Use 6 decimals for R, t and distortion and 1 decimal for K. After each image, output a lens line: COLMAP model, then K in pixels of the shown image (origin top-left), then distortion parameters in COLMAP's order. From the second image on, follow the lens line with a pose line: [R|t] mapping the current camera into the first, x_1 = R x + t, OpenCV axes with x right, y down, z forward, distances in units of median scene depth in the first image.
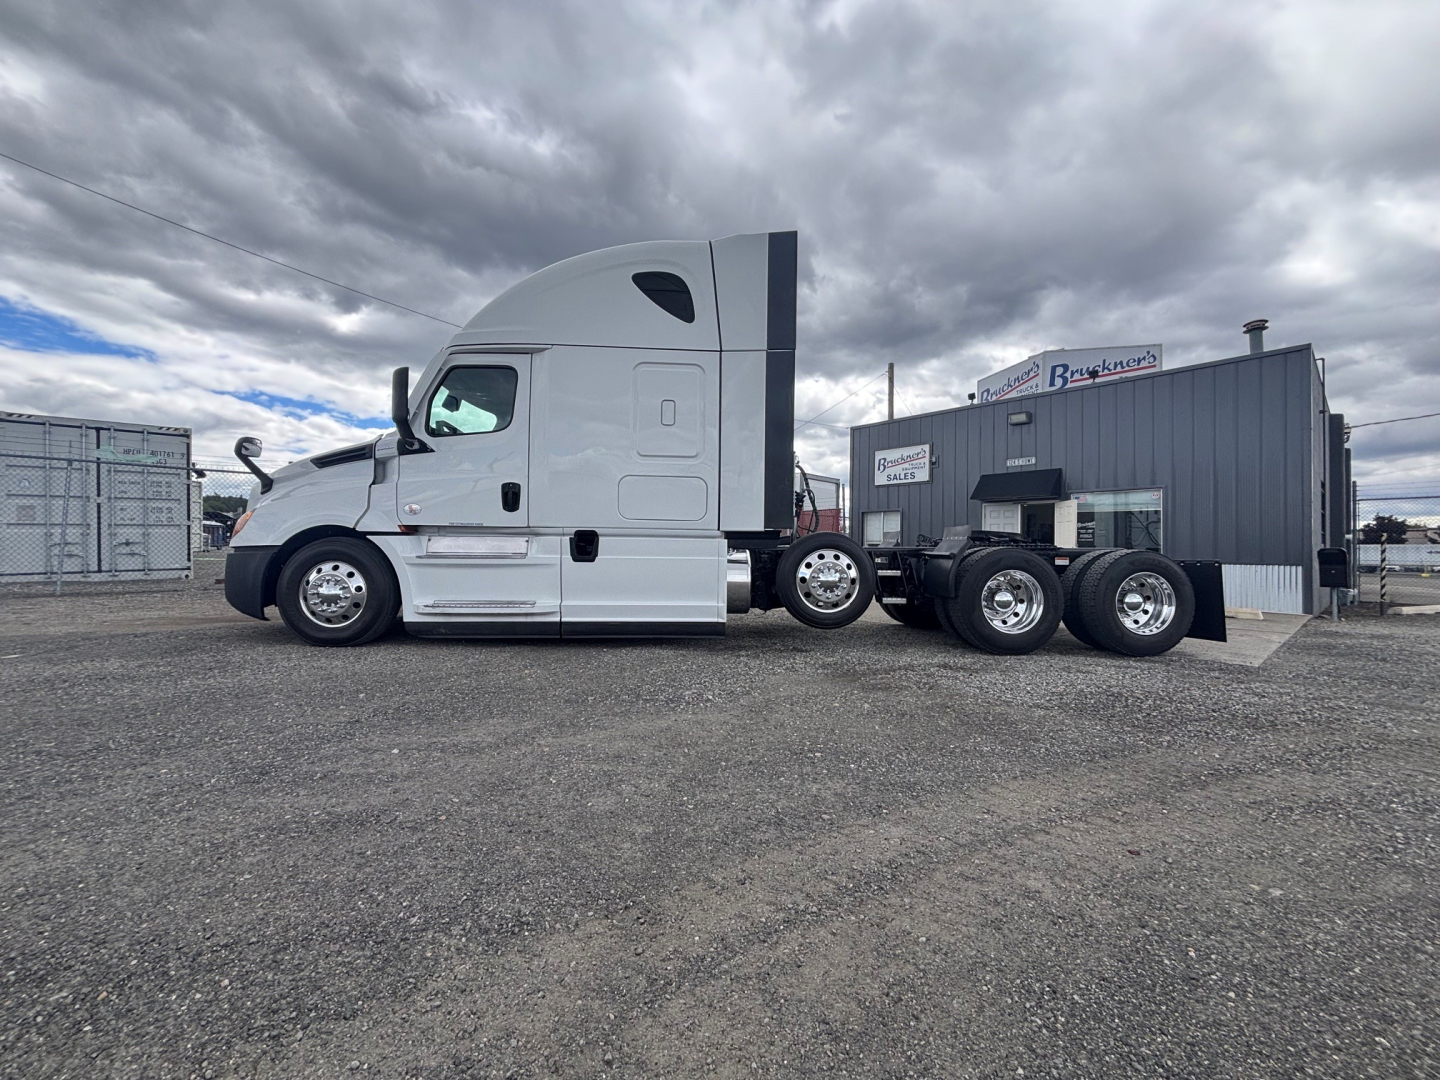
lens RADIAL K [[590.1, 0, 722.2], [0, 590.1, 550.2], [0, 0, 1]] dist [-0.015321, 0.000044]
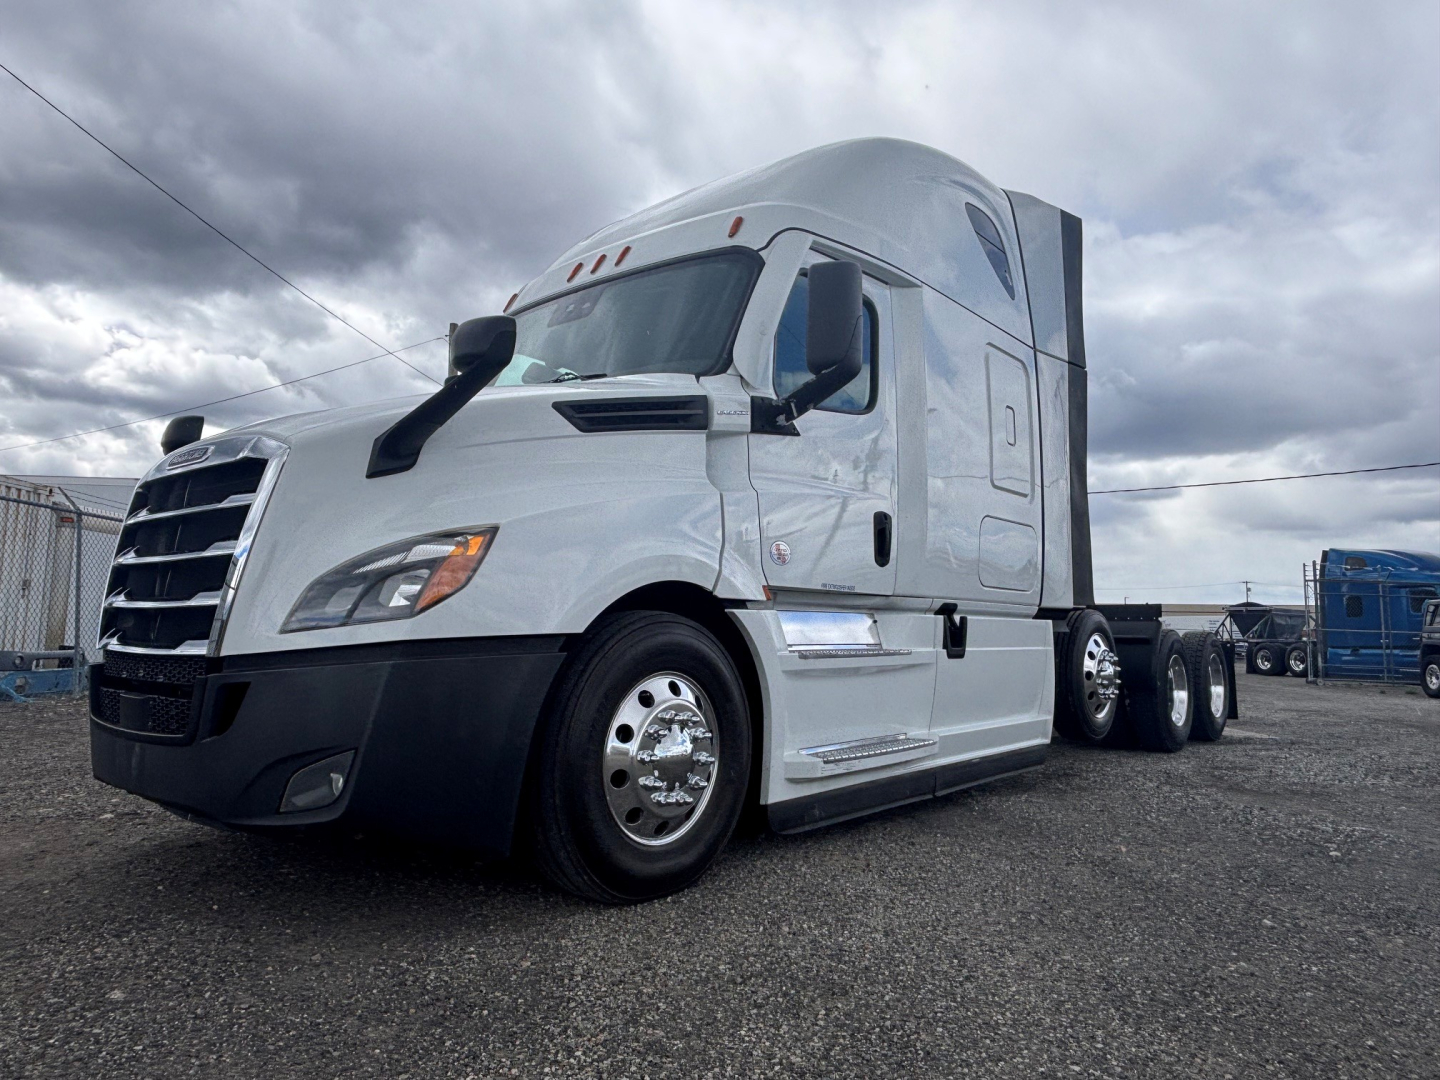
lens RADIAL K [[1016.9, 0, 718.4], [0, 1016.9, 546.1], [0, 0, 1]] dist [0.000568, -0.004178]
pose [[0.661755, 0.056749, 0.747569, -0.103001], [0.004996, 0.996775, -0.080089, -0.000998], [-0.749704, 0.056734, 0.659337, 0.045959]]
